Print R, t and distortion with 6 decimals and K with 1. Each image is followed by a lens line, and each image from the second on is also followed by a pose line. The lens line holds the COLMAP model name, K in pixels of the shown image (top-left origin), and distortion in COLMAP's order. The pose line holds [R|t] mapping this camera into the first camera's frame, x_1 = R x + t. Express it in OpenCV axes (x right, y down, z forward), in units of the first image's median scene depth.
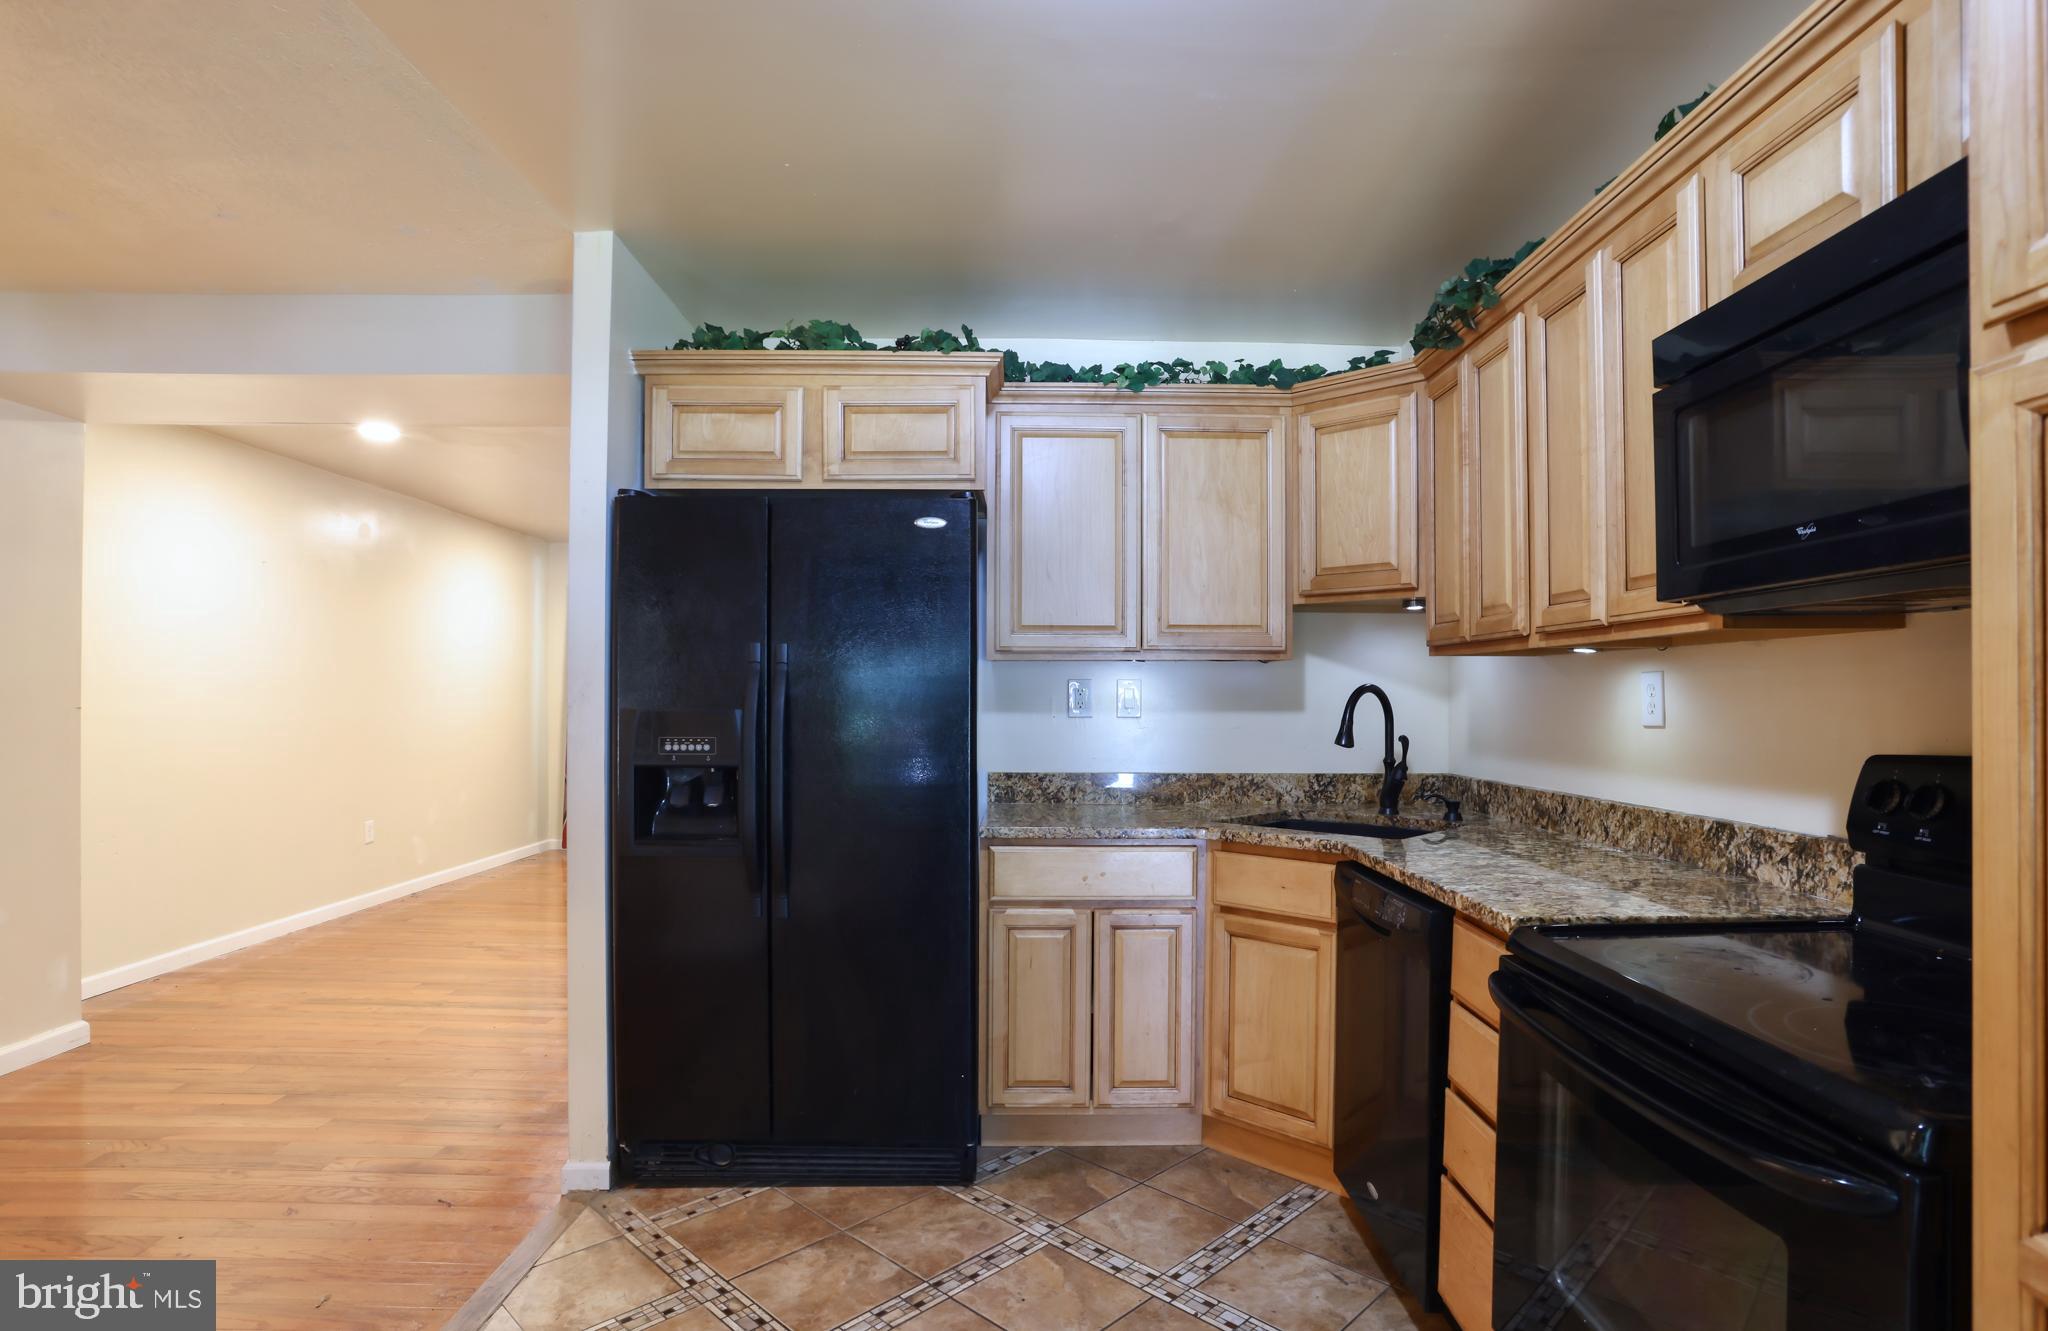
lens RADIAL K [[1033.2, 0, 1038.3], [0, 1033.2, 702.4], [0, 0, 1]] dist [-0.069693, 0.015444]
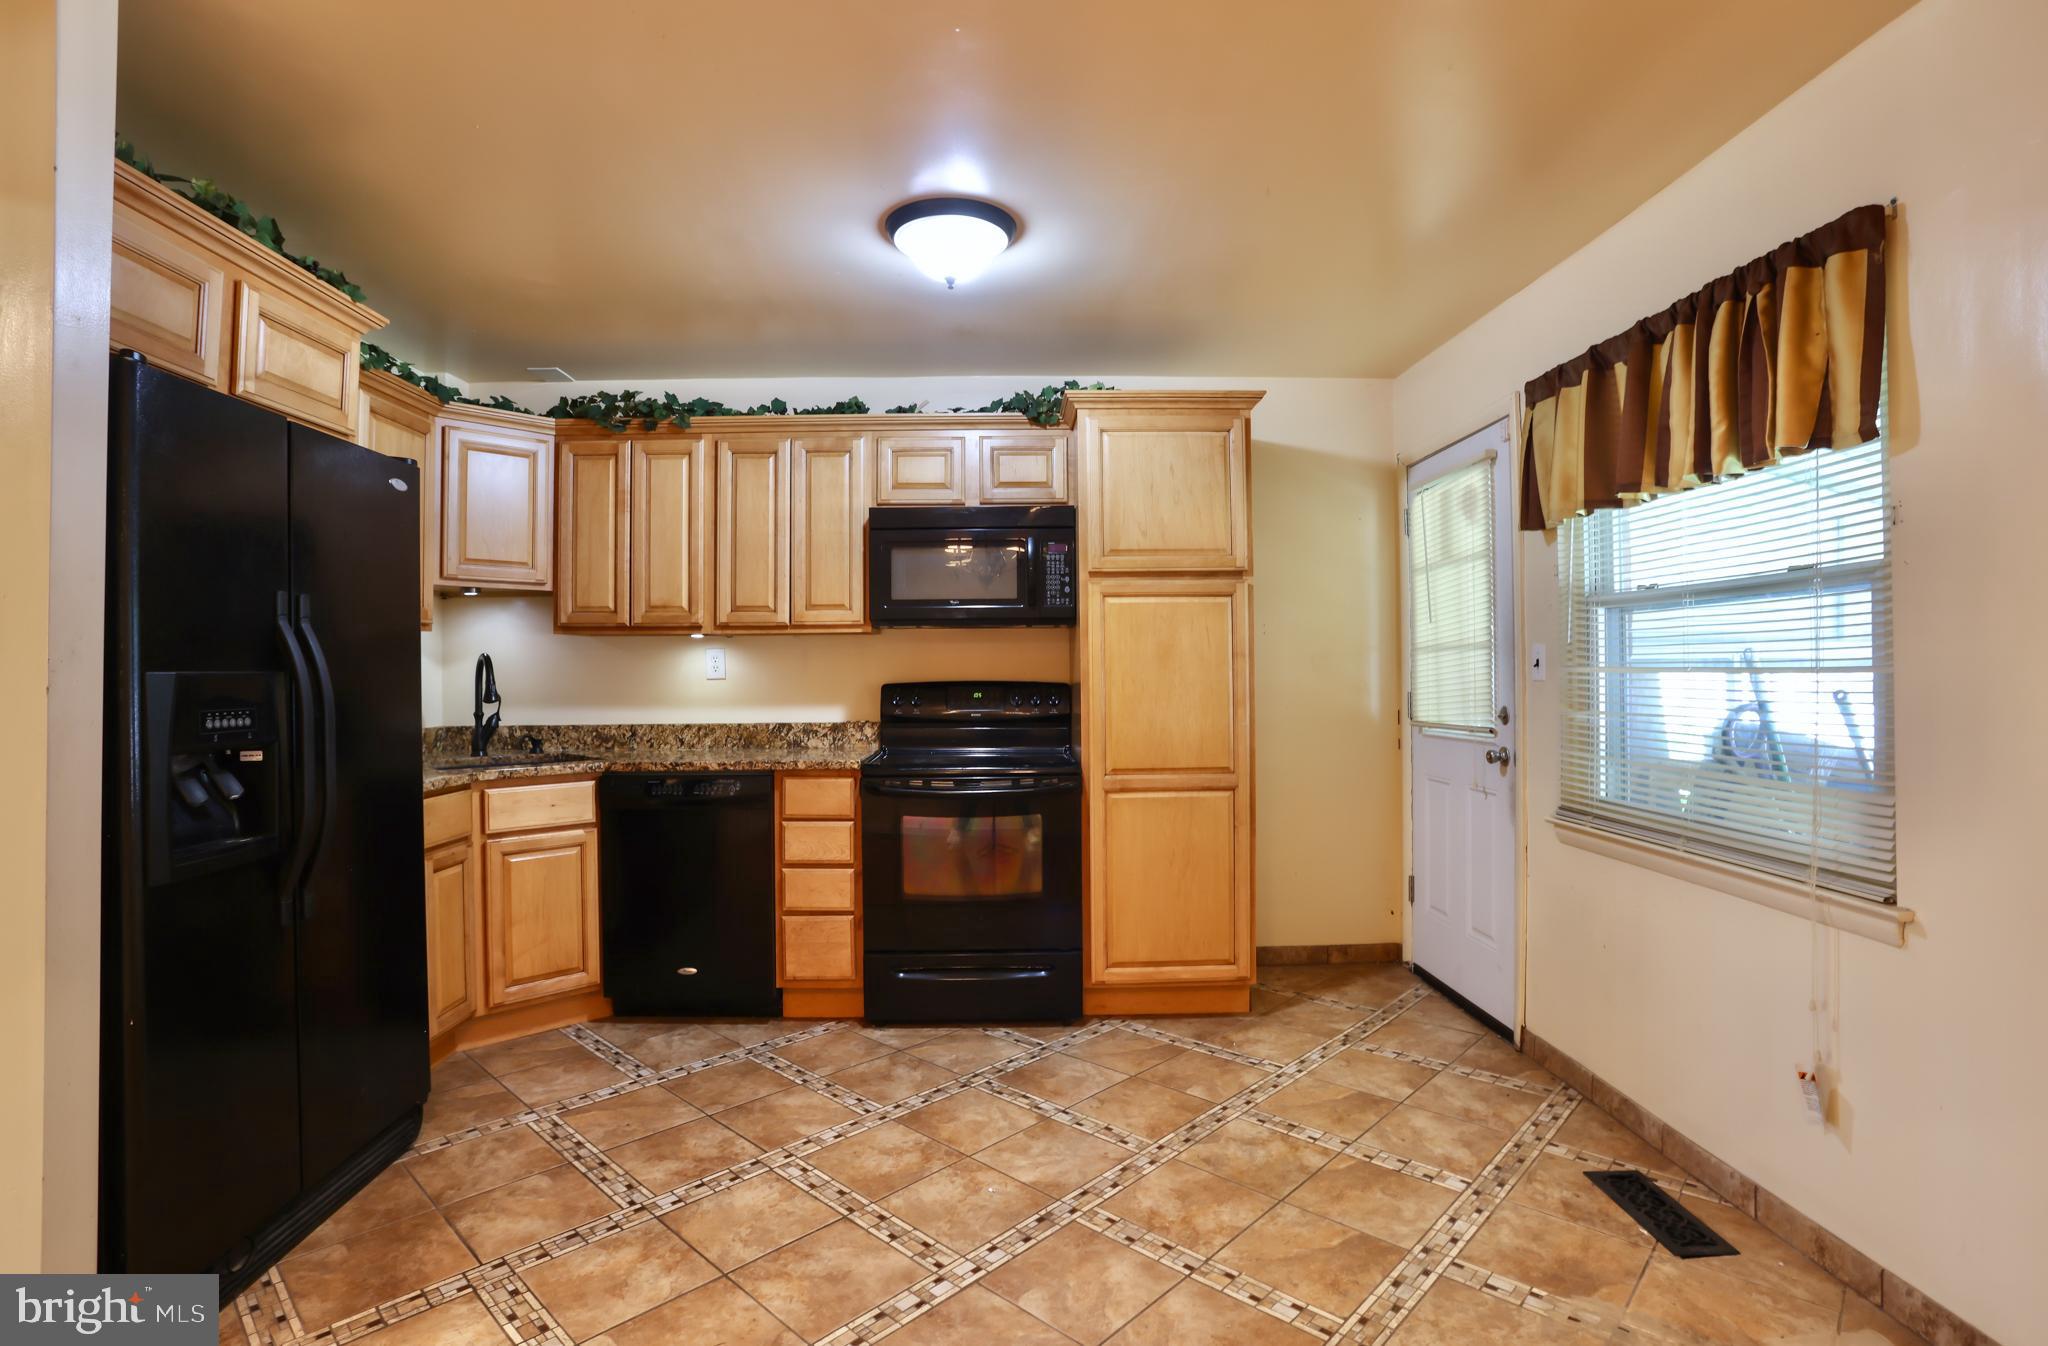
lens RADIAL K [[983.9, 0, 1019.6], [0, 983.9, 660.3], [0, 0, 1]] dist [-0.082456, 0.020391]
pose [[-0.006631, 0.008113, 0.999945, -0.963099], [0.012282, 0.999892, -0.008032, 0.009544], [-0.999903, 0.012228, -0.006730, 0.386001]]
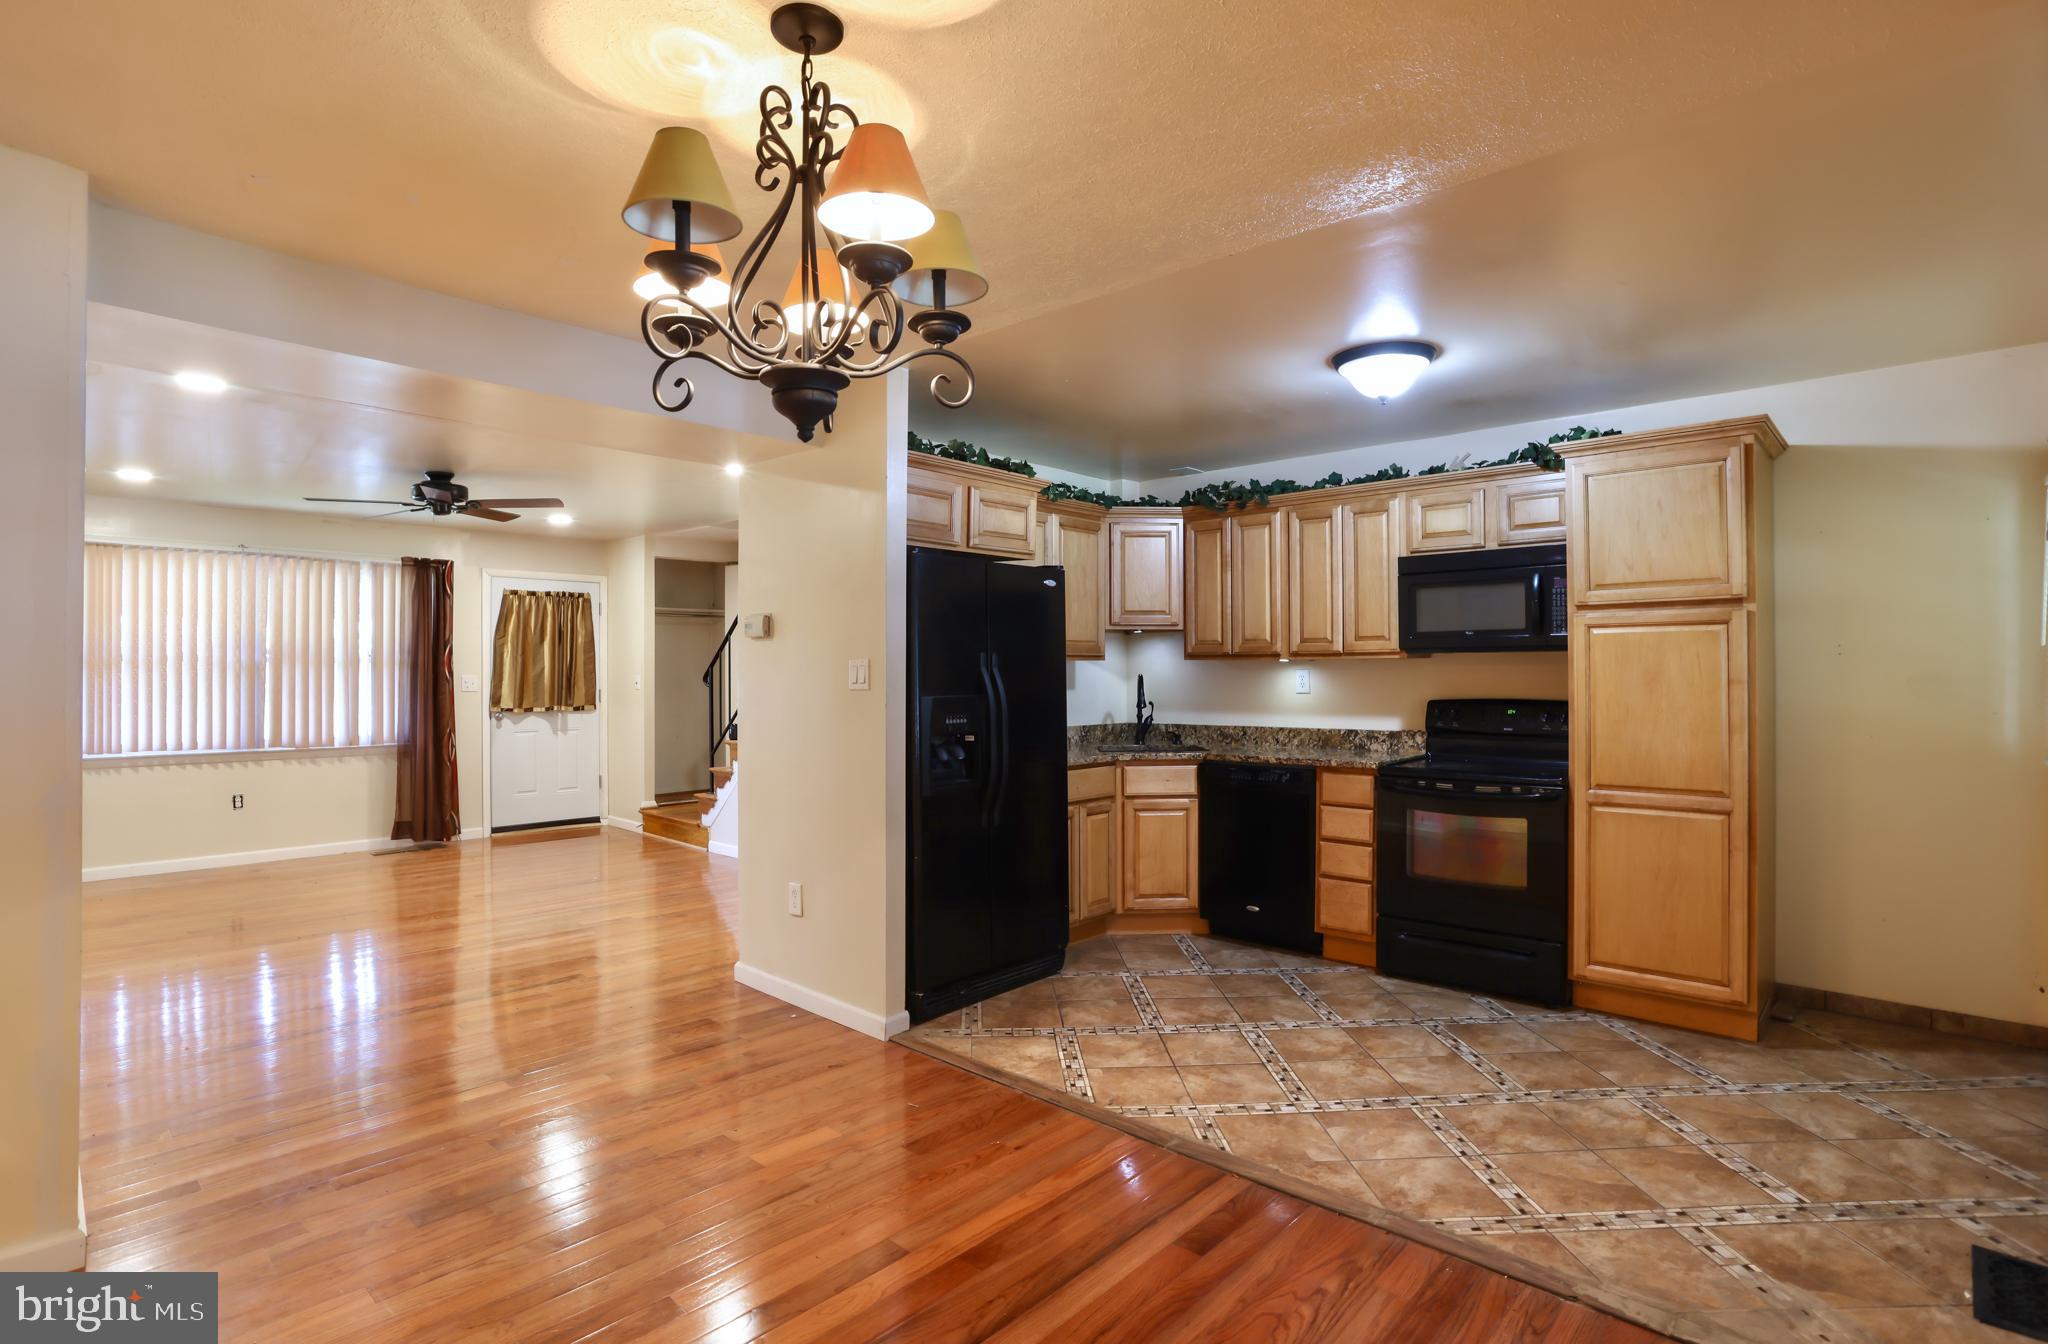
lens RADIAL K [[983.9, 0, 1000.6], [0, 983.9, 674.6], [0, 0, 1]] dist [-0.082456, 0.020391]
pose [[0.704099, -0.008600, 0.710050, -1.240236], [0.010985, 0.999939, 0.001219, -0.024744], [-0.710017, 0.006941, 0.704150, -0.080280]]
